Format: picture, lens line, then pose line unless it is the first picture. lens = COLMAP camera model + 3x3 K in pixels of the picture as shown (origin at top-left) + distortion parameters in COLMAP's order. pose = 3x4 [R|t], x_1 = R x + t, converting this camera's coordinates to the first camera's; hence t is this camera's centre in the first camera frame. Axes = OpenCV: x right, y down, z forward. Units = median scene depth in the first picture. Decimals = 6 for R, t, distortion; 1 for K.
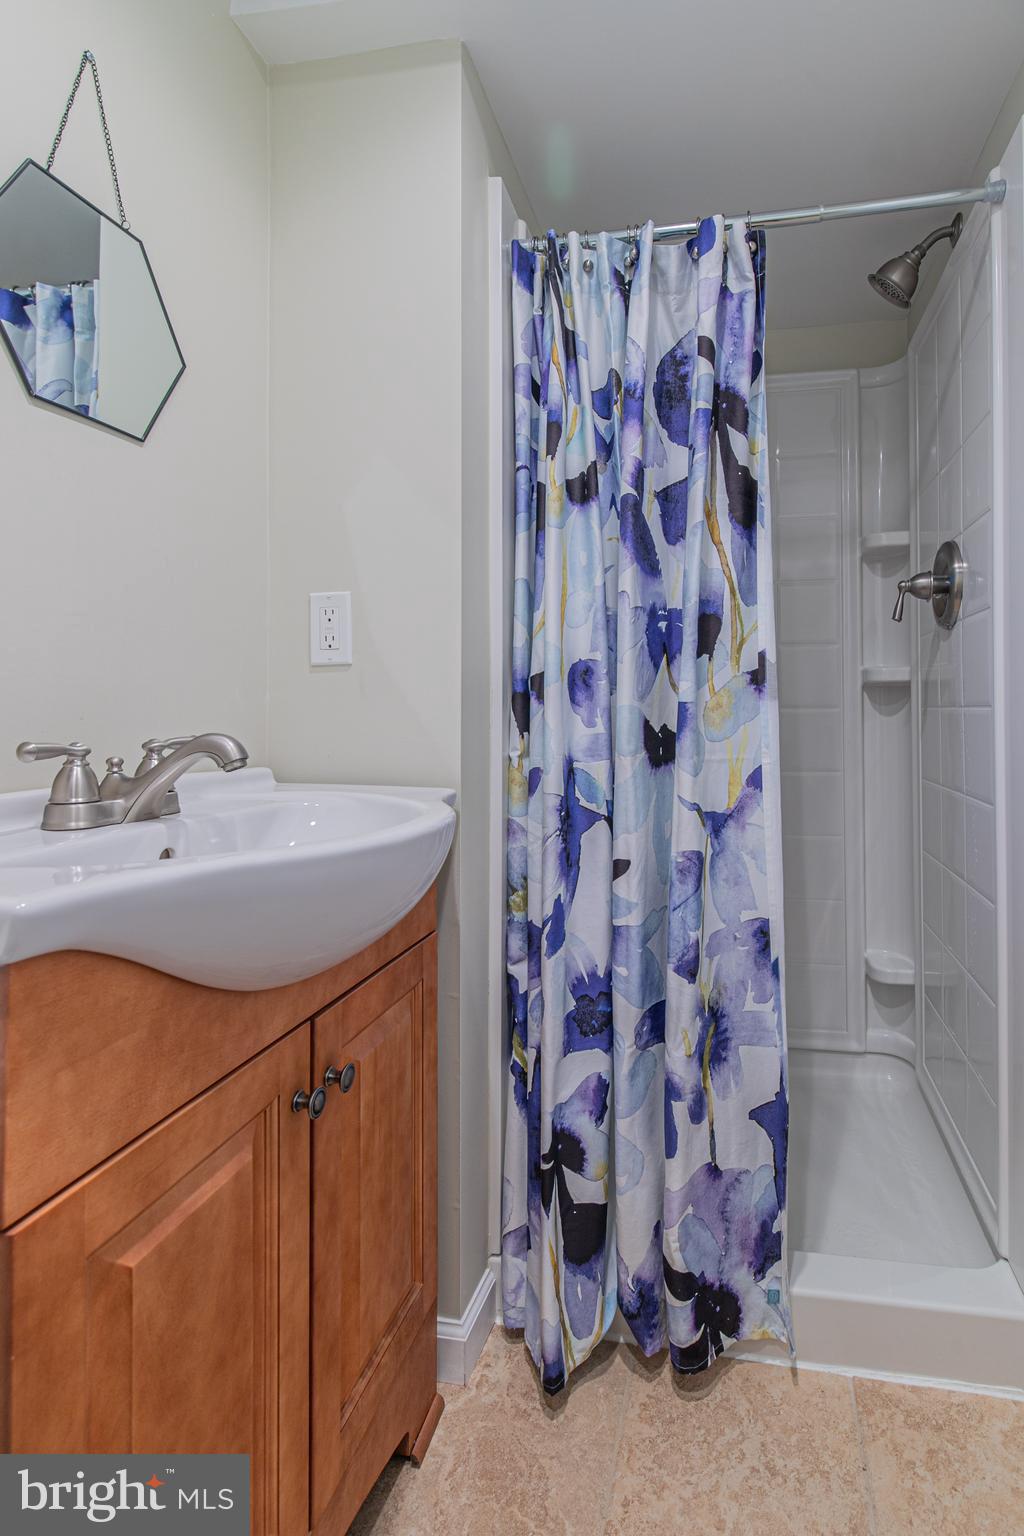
lens RADIAL K [[753.1, 0, 663.1], [0, 753.1, 707.3], [0, 0, 1]] dist [0.002946, 0.000901]
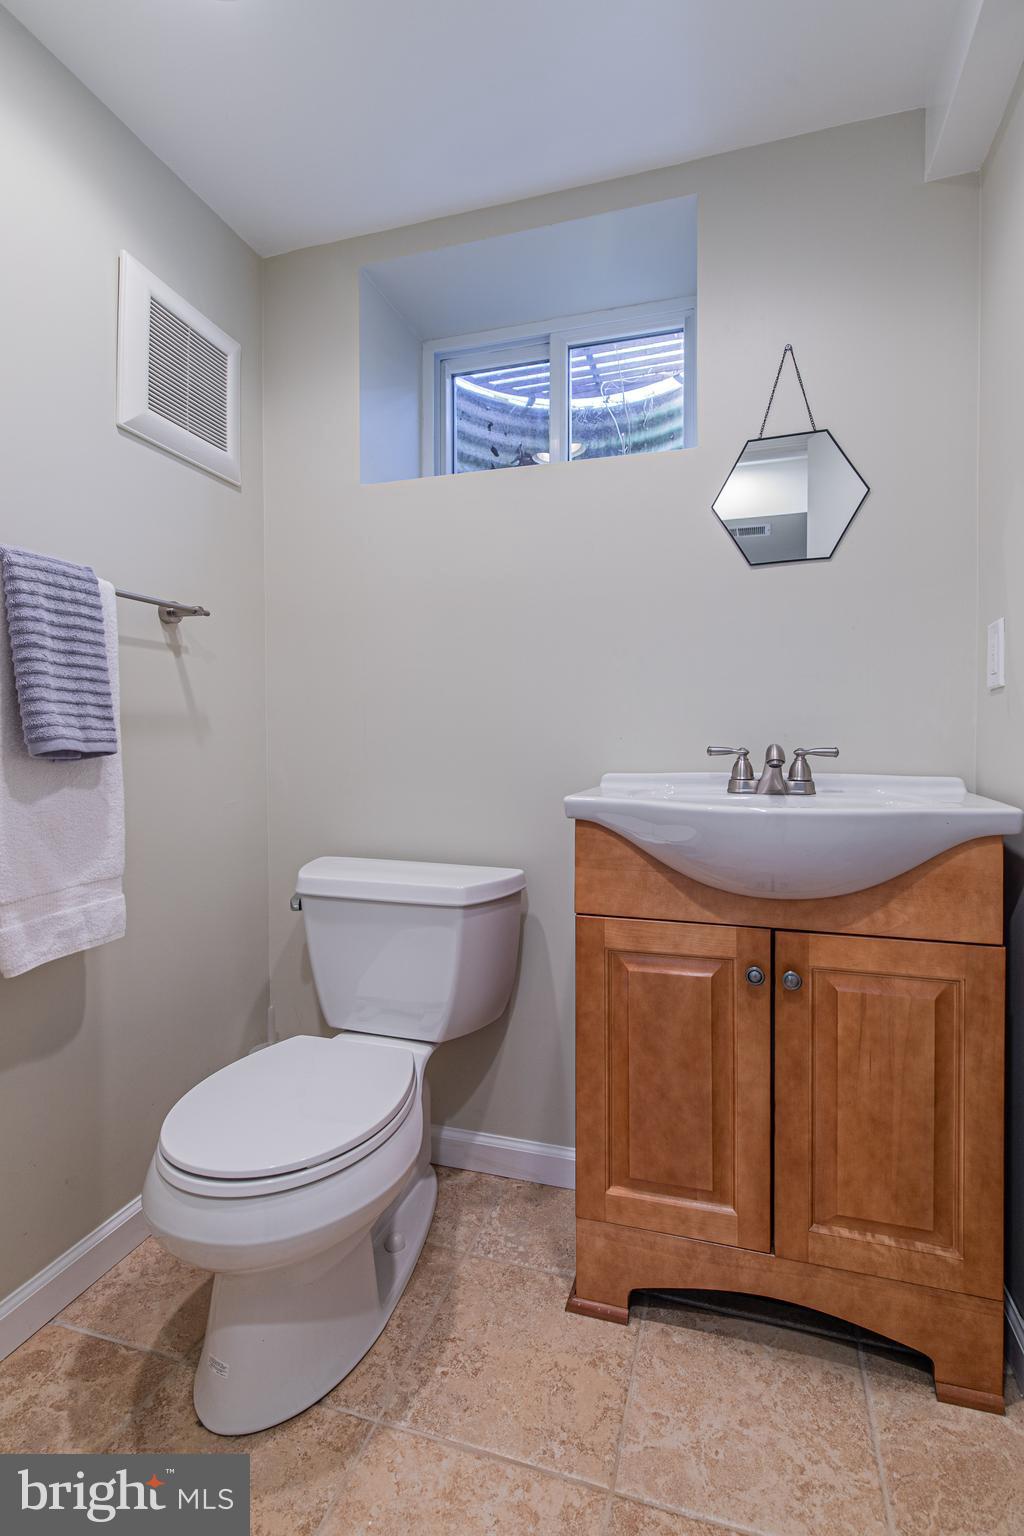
lens RADIAL K [[679.3, 0, 512.0], [0, 679.3, 768.0], [0, 0, 1]] dist [0.004698, -0.000247]
pose [[-0.181001, 0.043436, -0.982523, 0.986185], [0.003514, 0.999046, 0.043519, 0.020976], [0.983477, 0.004424, -0.180981, 0.727558]]
